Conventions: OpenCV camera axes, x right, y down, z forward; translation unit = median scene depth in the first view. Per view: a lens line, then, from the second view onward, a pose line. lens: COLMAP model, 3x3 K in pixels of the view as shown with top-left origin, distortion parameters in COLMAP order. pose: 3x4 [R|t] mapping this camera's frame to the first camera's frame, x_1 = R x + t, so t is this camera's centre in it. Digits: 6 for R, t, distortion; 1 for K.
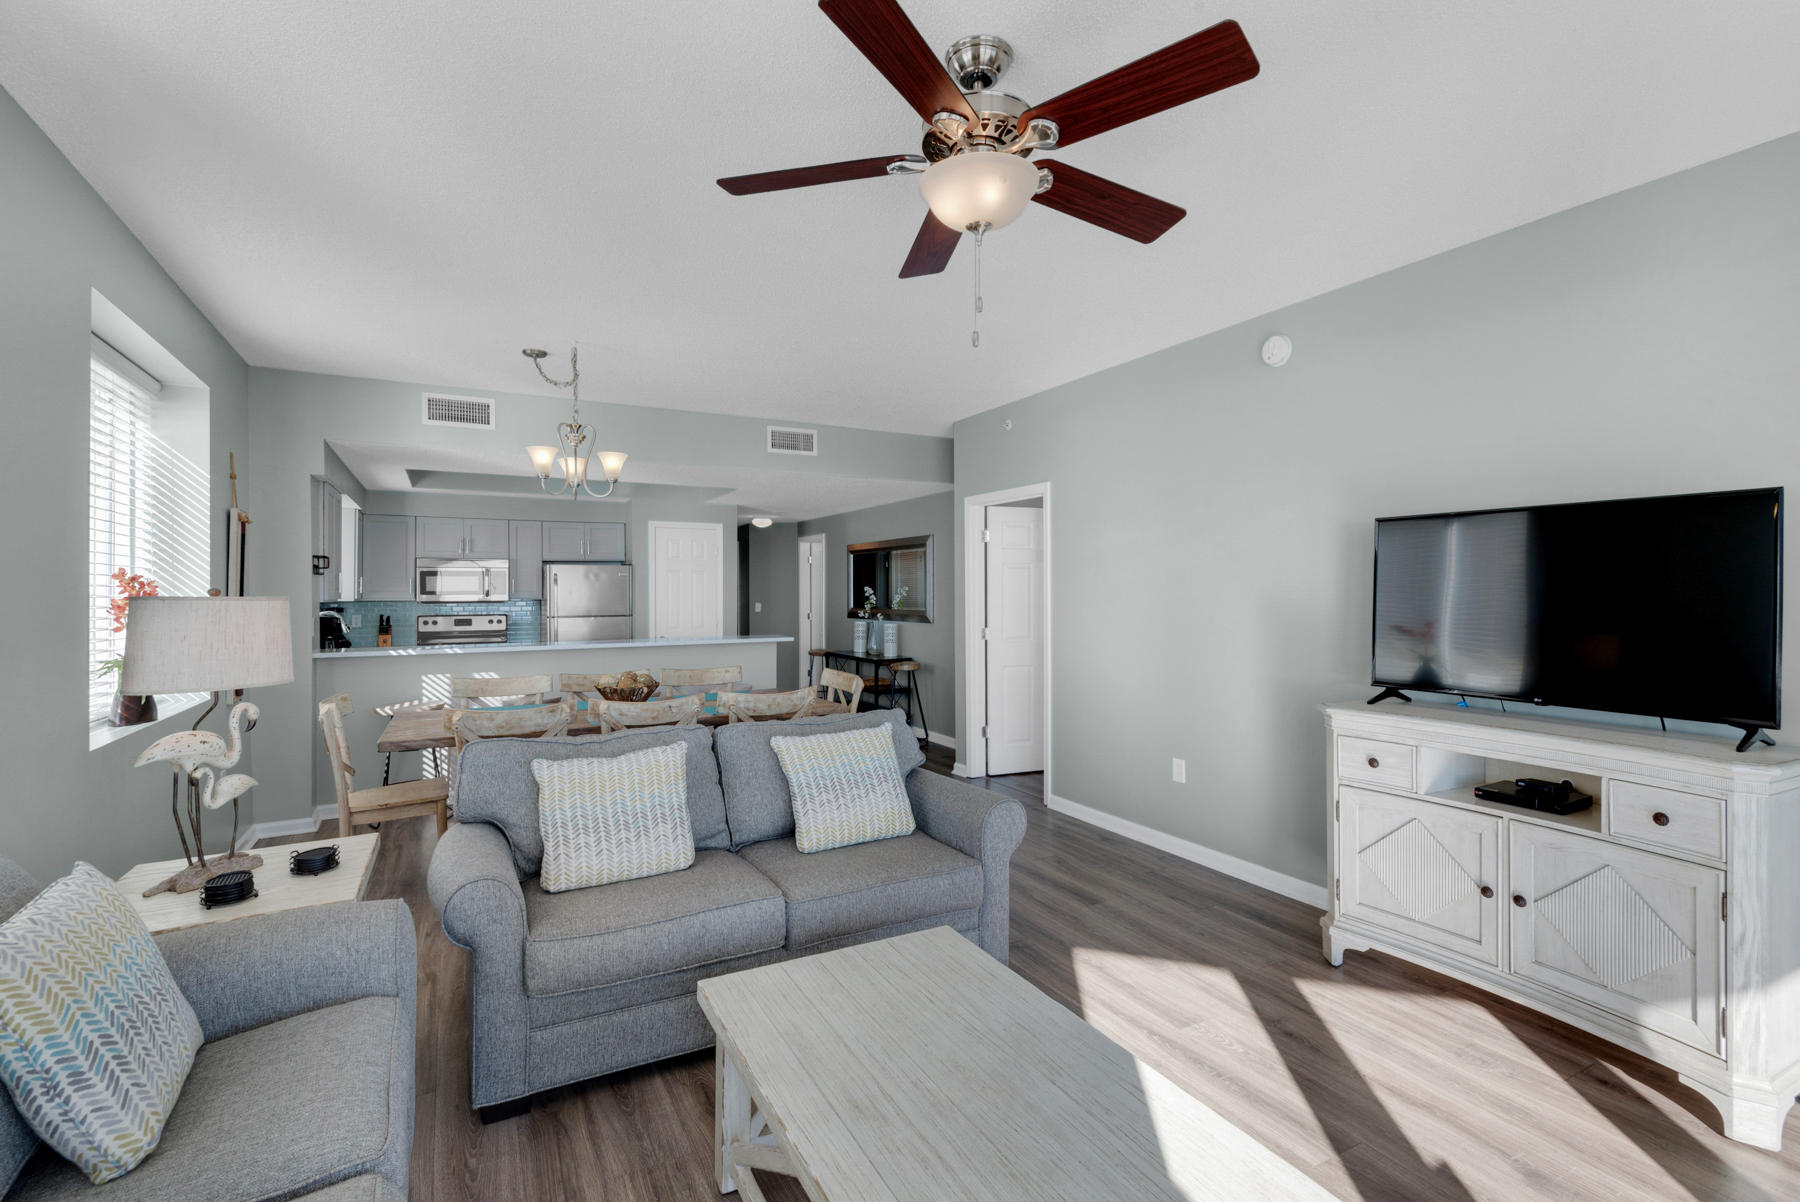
lens RADIAL K [[816.6, 0, 903.7], [0, 816.6, 598.2], [0, 0, 1]] dist [0.032899, -0.020746]
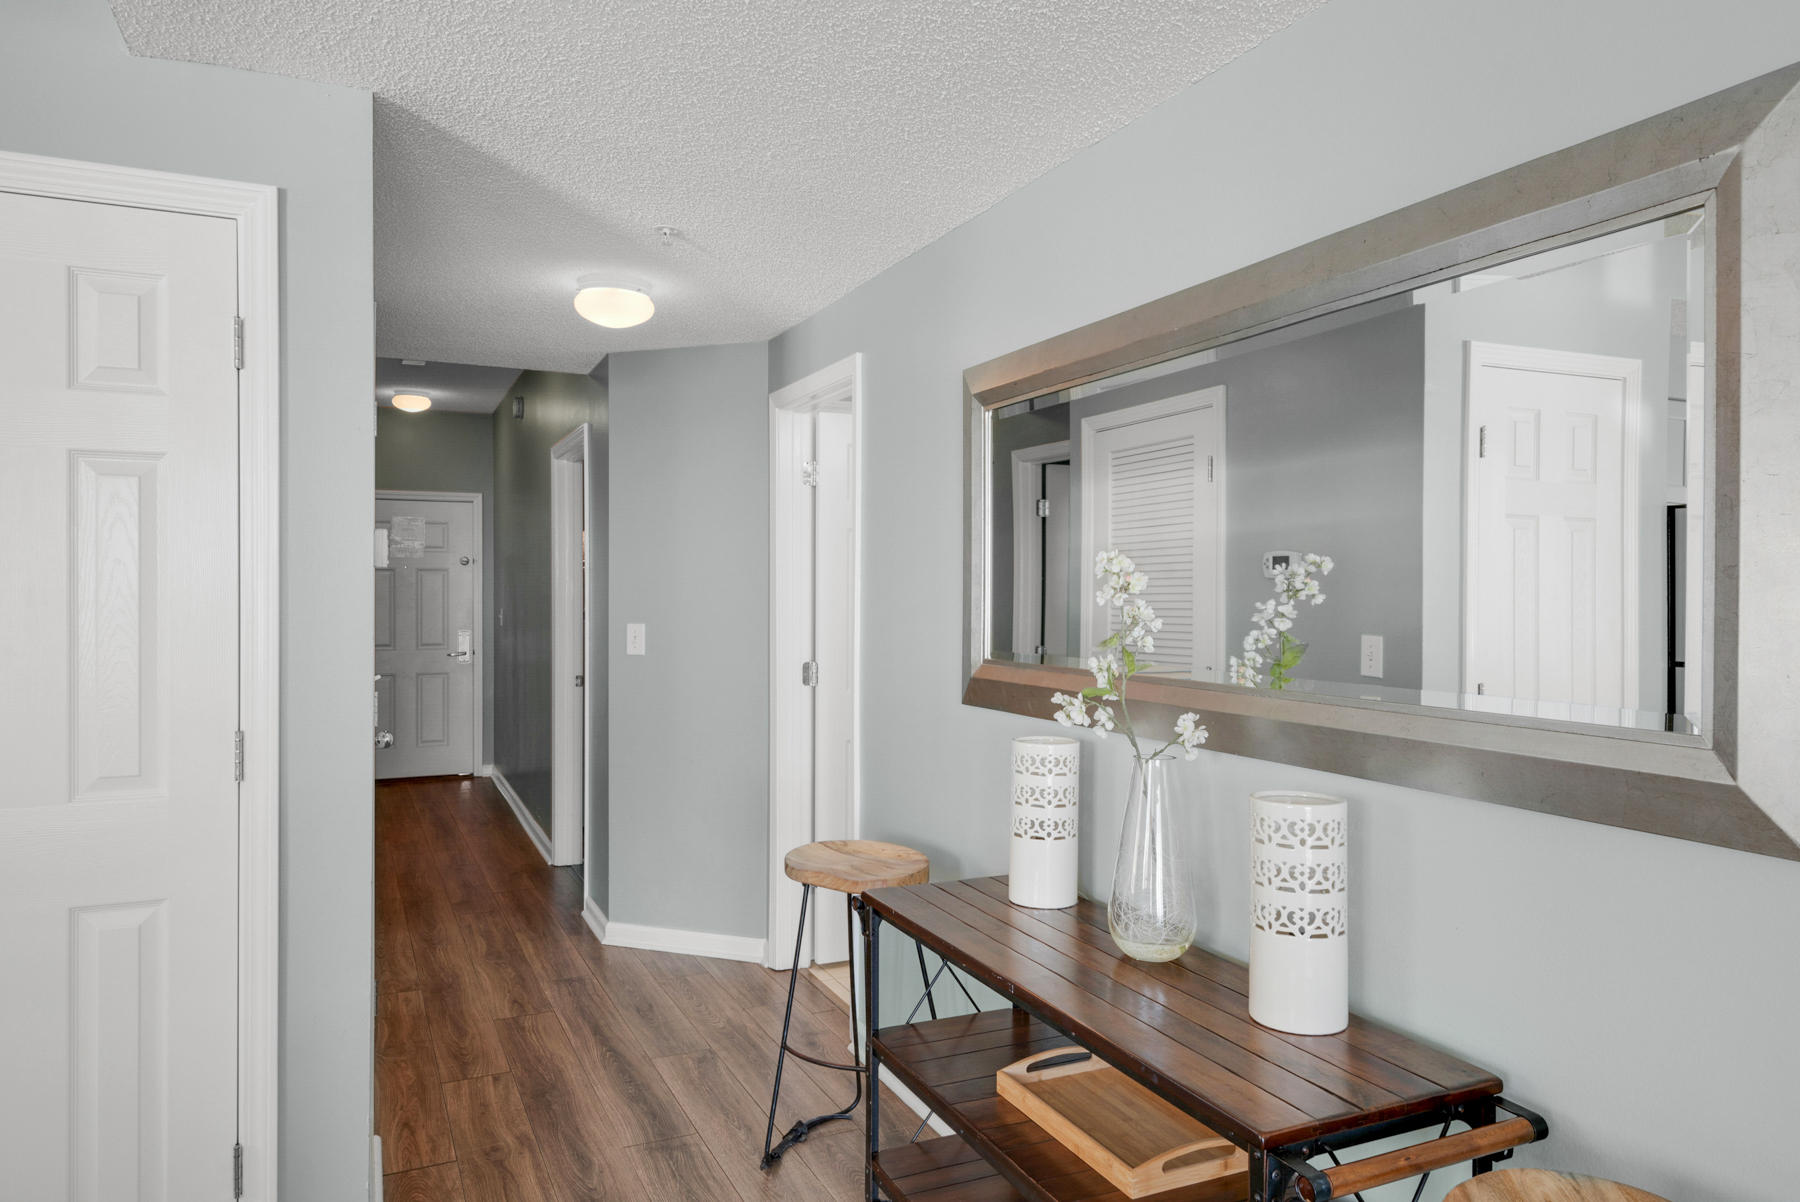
lens RADIAL K [[1192.3, 0, 900.0], [0, 1192.3, 601.0], [0, 0, 1]] dist [0.000207, 0.000134]
pose [[0.997708, 0.005886, -0.067407, -0.096635], [-0.006022, 0.999980, -0.001815, -0.003975], [0.067395, 0.002216, 0.997724, 1.017856]]
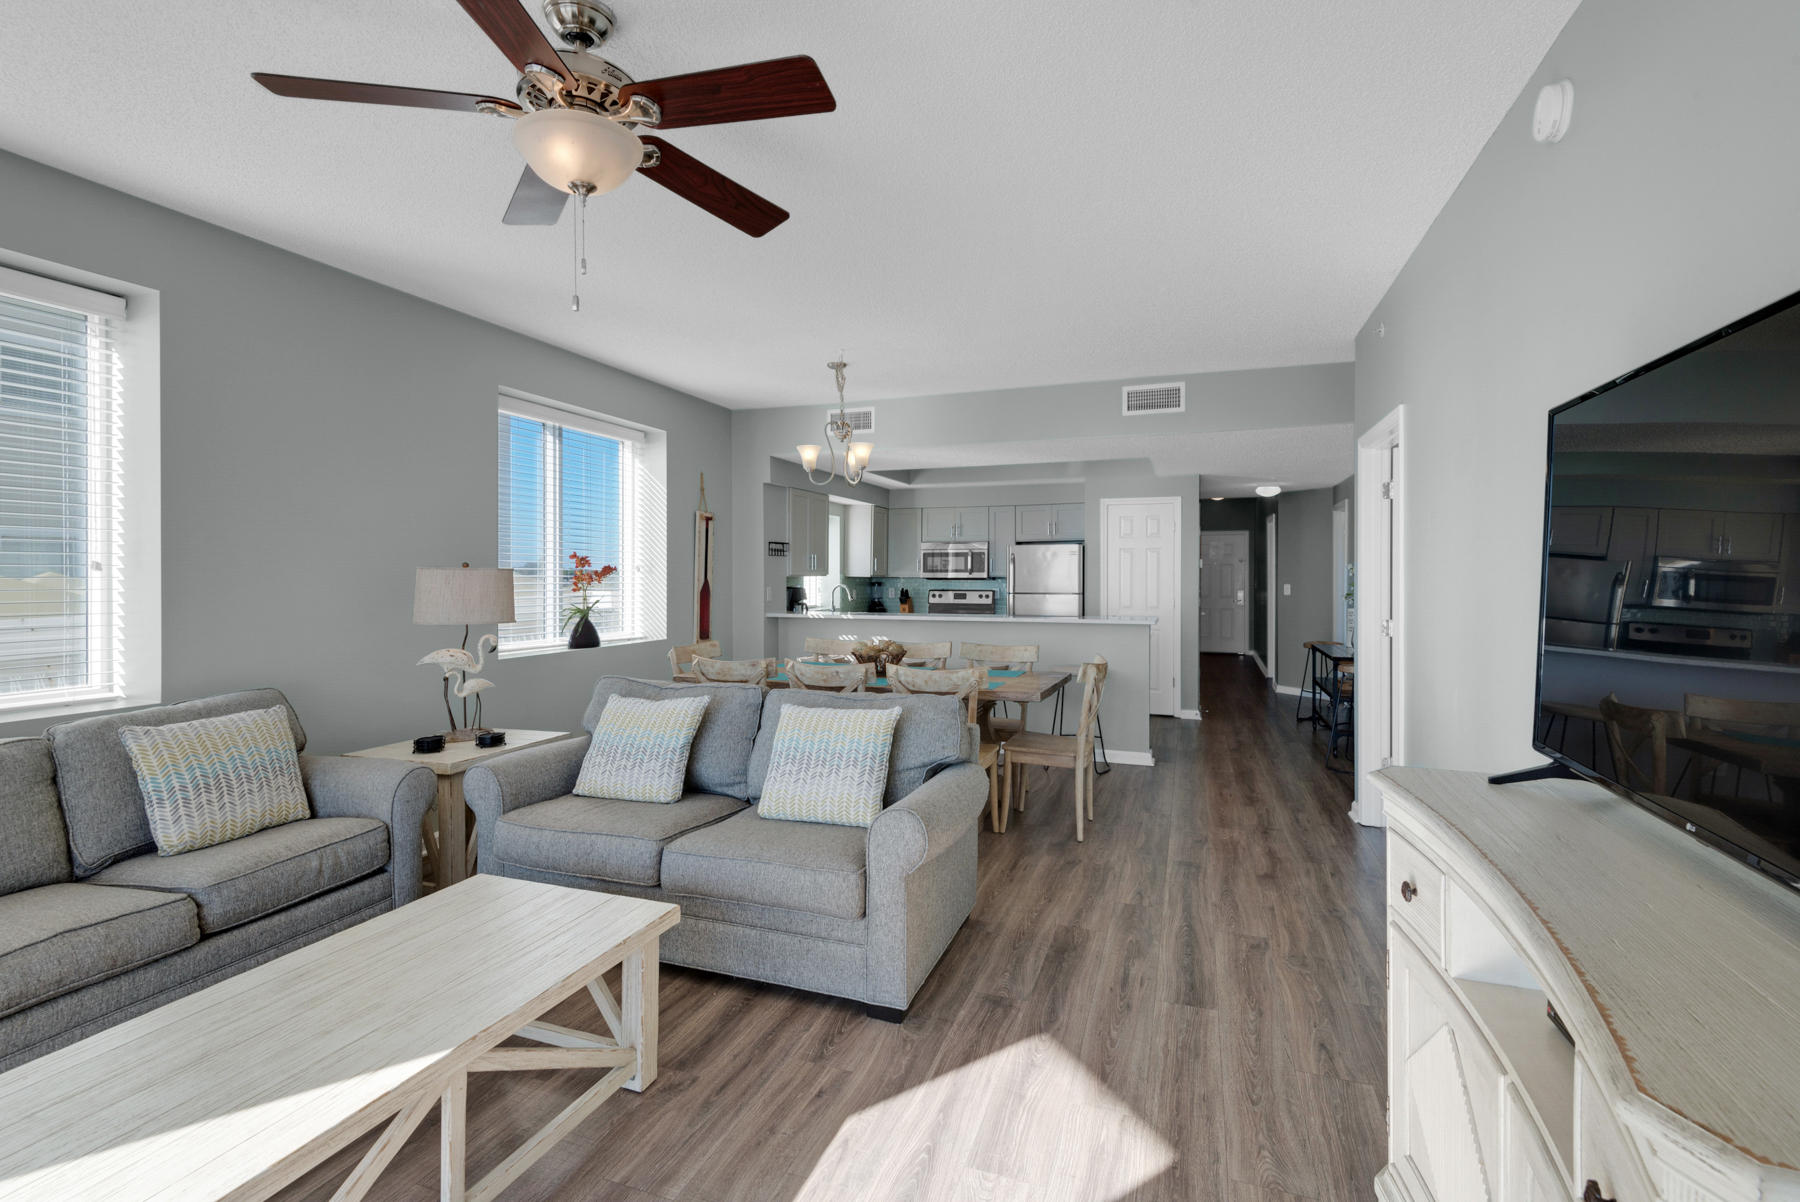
lens RADIAL K [[816.6, 0, 903.7], [0, 816.6, 598.2], [0, 0, 1]] dist [0.032899, -0.020746]
pose [[0.670467, 0.026457, -0.741468, 0.342840], [-0.010027, 0.999596, 0.026601, 0.002372], [0.741872, -0.010400, 0.670461, 0.199967]]
